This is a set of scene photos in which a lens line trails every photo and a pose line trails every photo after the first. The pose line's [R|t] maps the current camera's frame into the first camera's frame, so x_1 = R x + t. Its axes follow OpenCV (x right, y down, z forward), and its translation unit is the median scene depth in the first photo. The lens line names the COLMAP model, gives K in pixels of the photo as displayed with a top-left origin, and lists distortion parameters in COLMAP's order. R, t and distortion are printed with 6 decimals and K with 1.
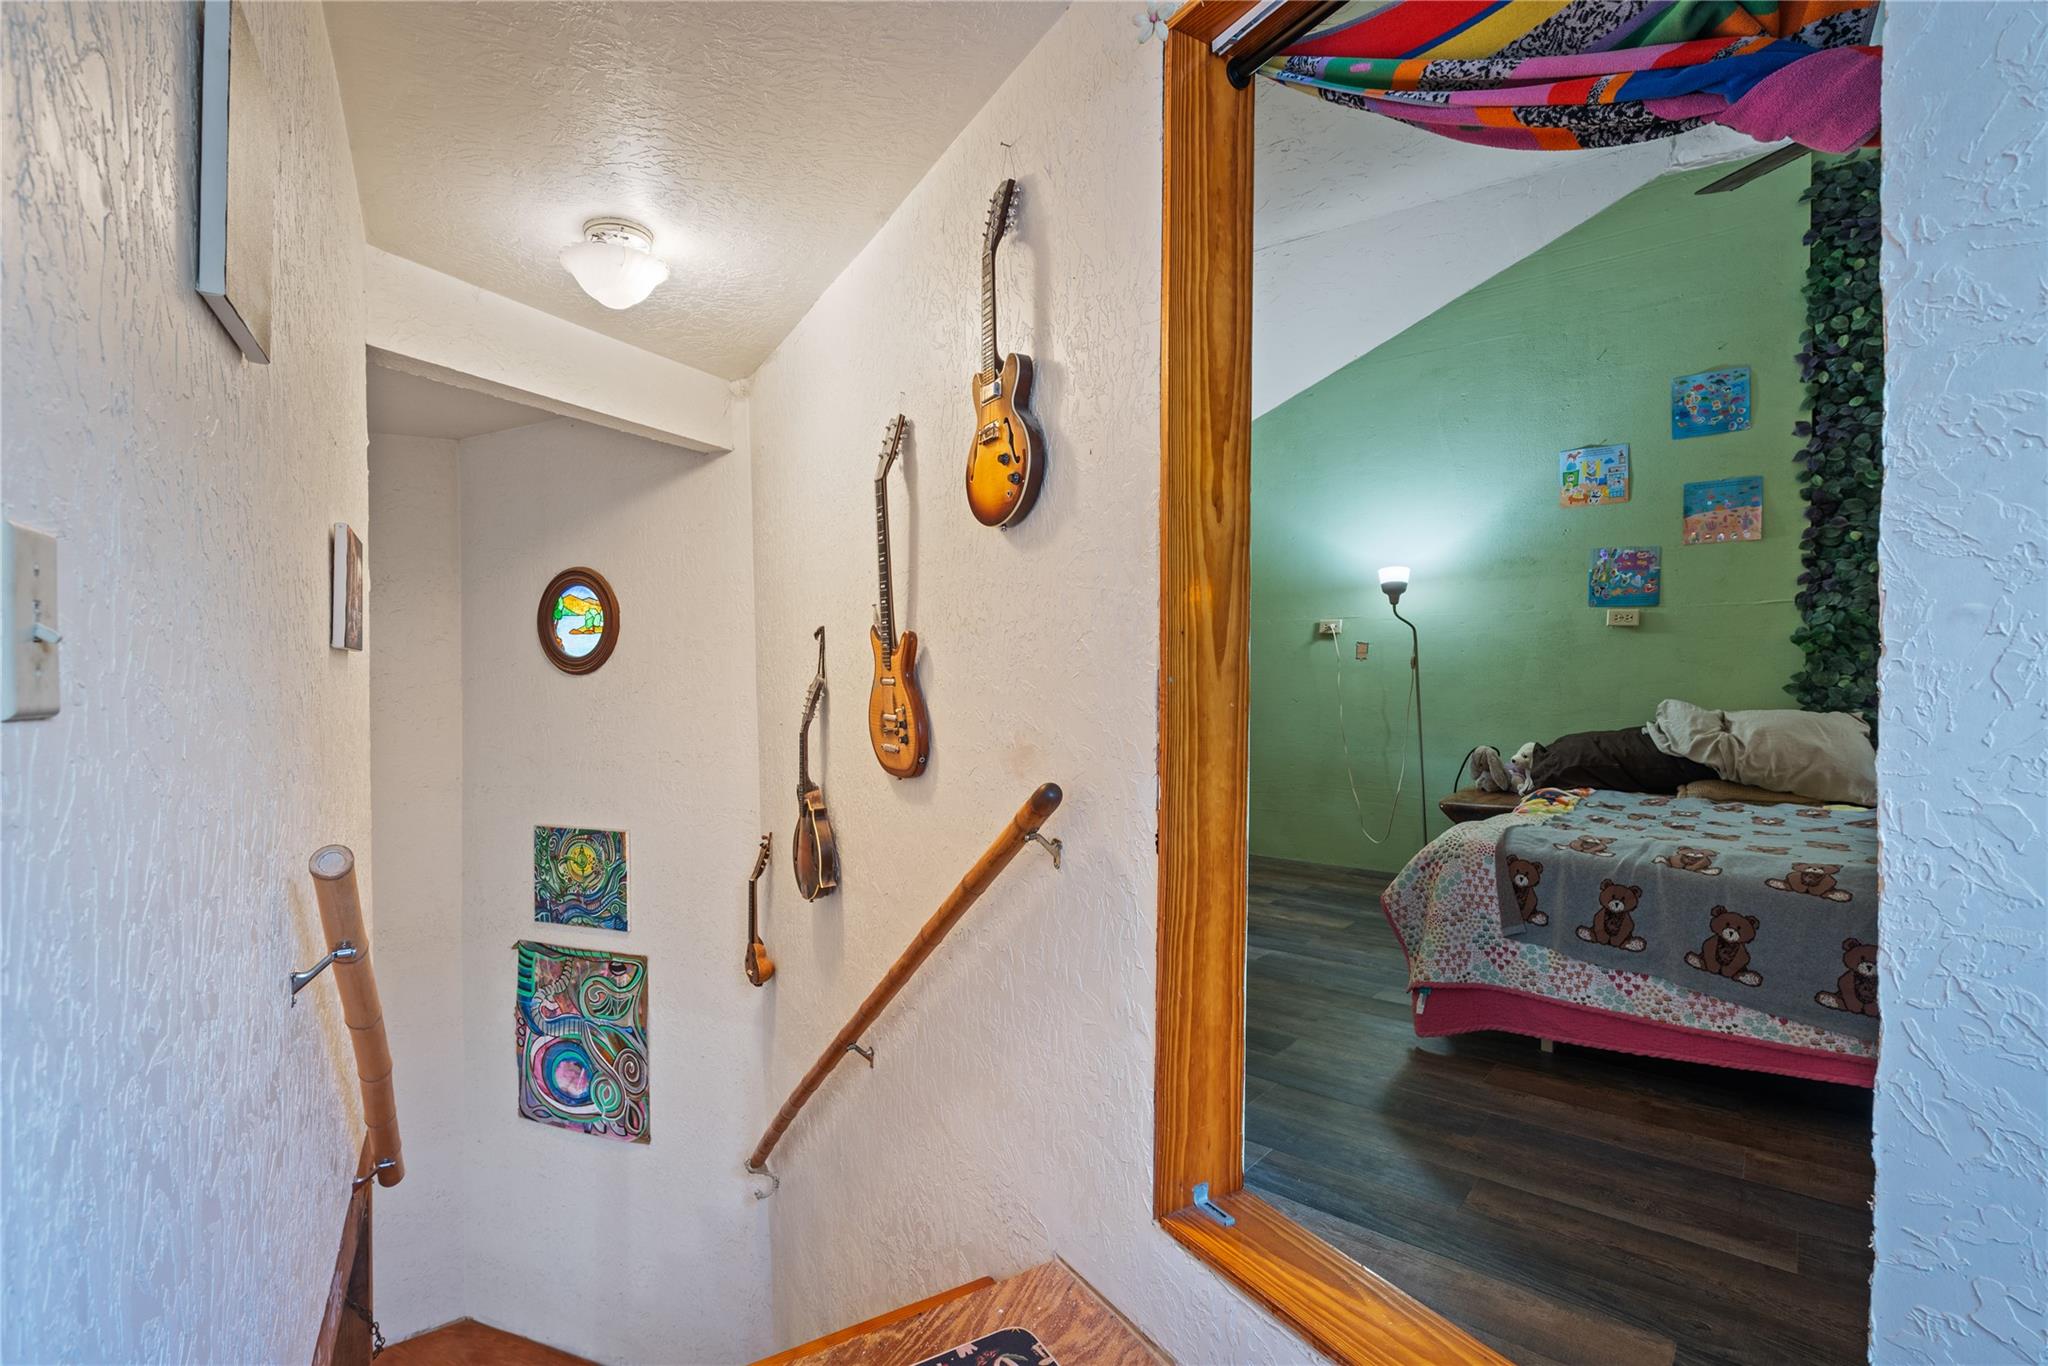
lens RADIAL K [[961.4, 0, 1024.0], [0, 961.4, 683.0], [0, 0, 1]] dist [0.000964, -0.000720]
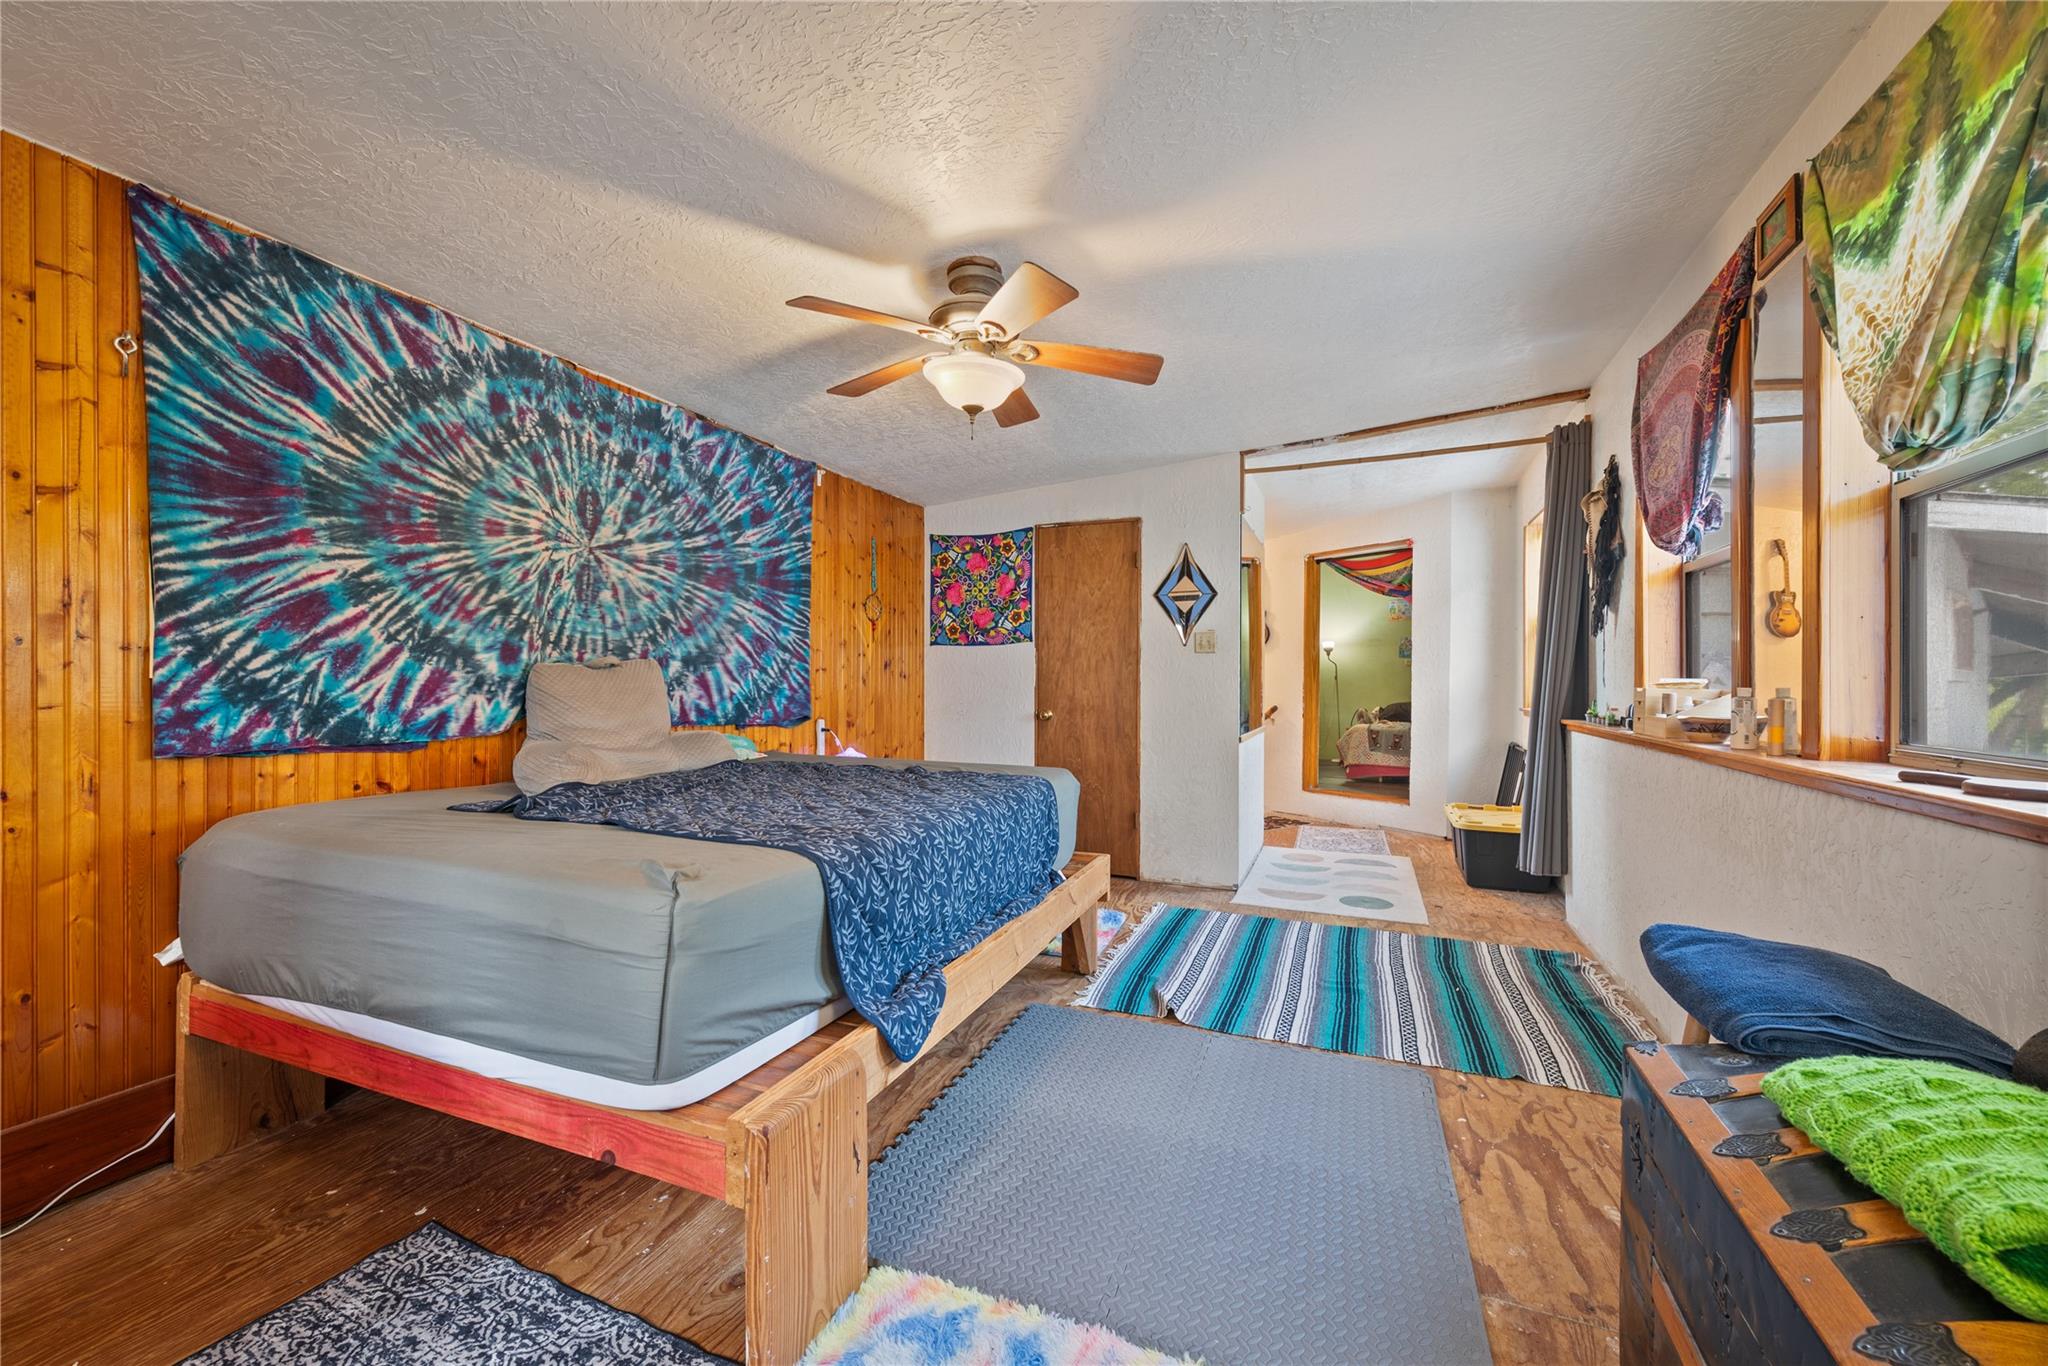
lens RADIAL K [[796.5, 0, 1024.0], [0, 796.5, 683.0], [0, 0, 1]] dist [-0.000001, -0.000002]
pose [[0.998404, 0.003543, 0.056363, -1.088188], [-0.003178, 0.999973, -0.006557, 0.018270], [-0.056385, 0.006368, 0.998389, -2.157673]]
